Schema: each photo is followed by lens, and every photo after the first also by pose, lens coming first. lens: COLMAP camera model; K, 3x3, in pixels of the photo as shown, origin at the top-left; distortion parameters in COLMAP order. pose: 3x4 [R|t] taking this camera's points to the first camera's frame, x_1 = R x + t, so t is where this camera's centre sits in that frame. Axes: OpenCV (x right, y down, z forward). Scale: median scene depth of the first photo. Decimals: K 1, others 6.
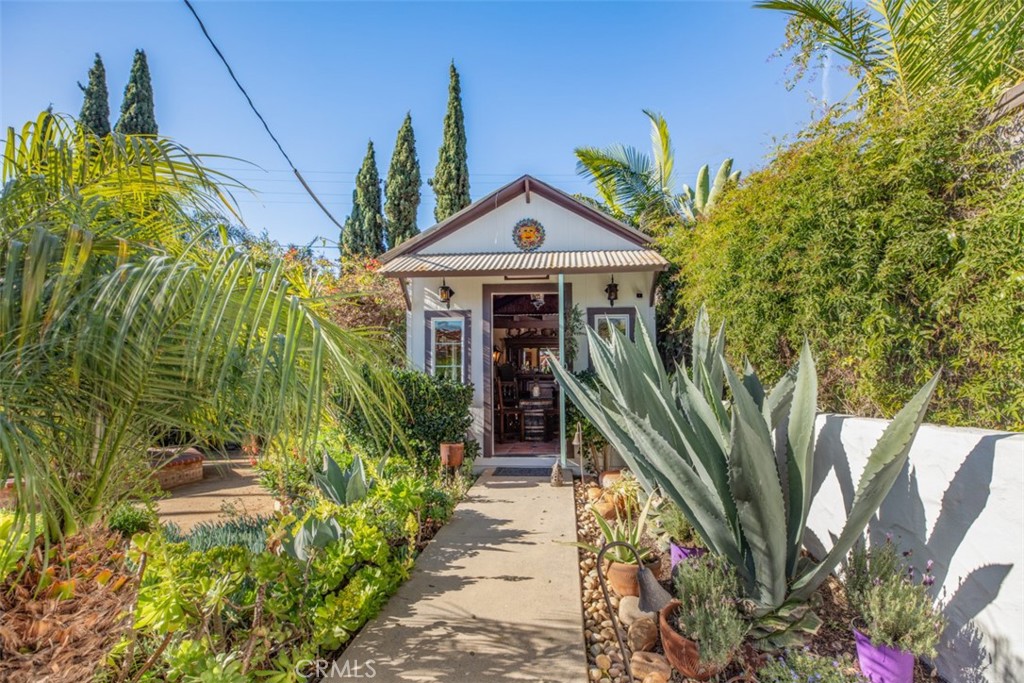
lens RADIAL K [[485.8, 0, 517.7], [0, 485.8, 355.8], [0, 0, 1]] dist [-0.001569, -0.000296]
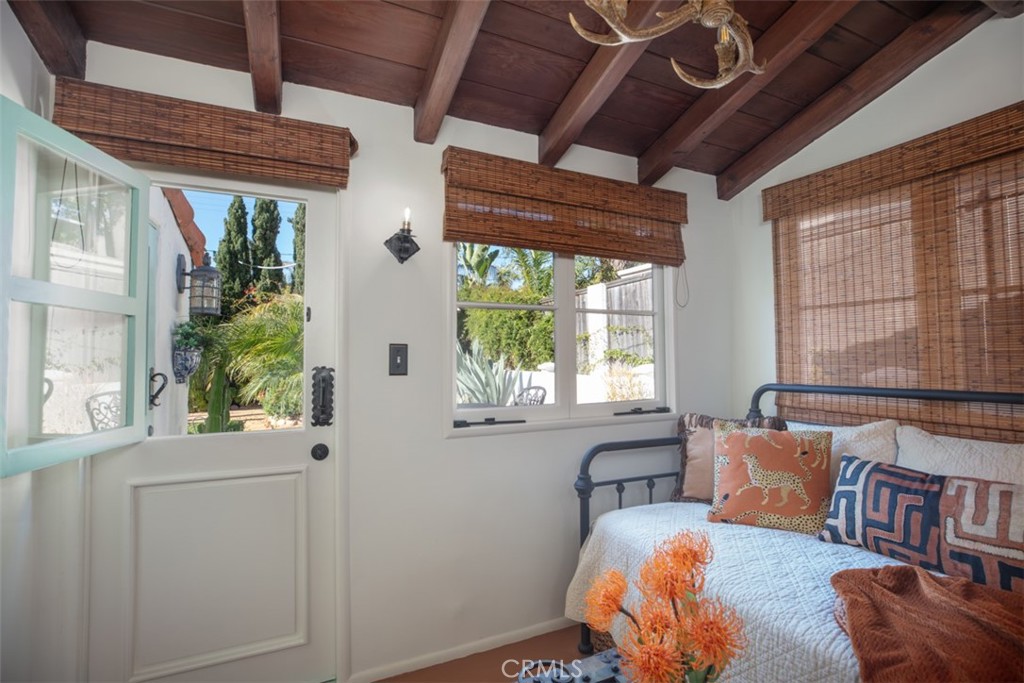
lens RADIAL K [[485.8, 0, 517.7], [0, 485.8, 355.8], [0, 0, 1]] dist [-0.001569, -0.000296]
pose [[0.883431, 0.008639, 0.468482, -1.084304], [-0.025049, 0.999271, 0.028809, -0.106068], [-0.467892, -0.037185, 0.883003, -2.403203]]
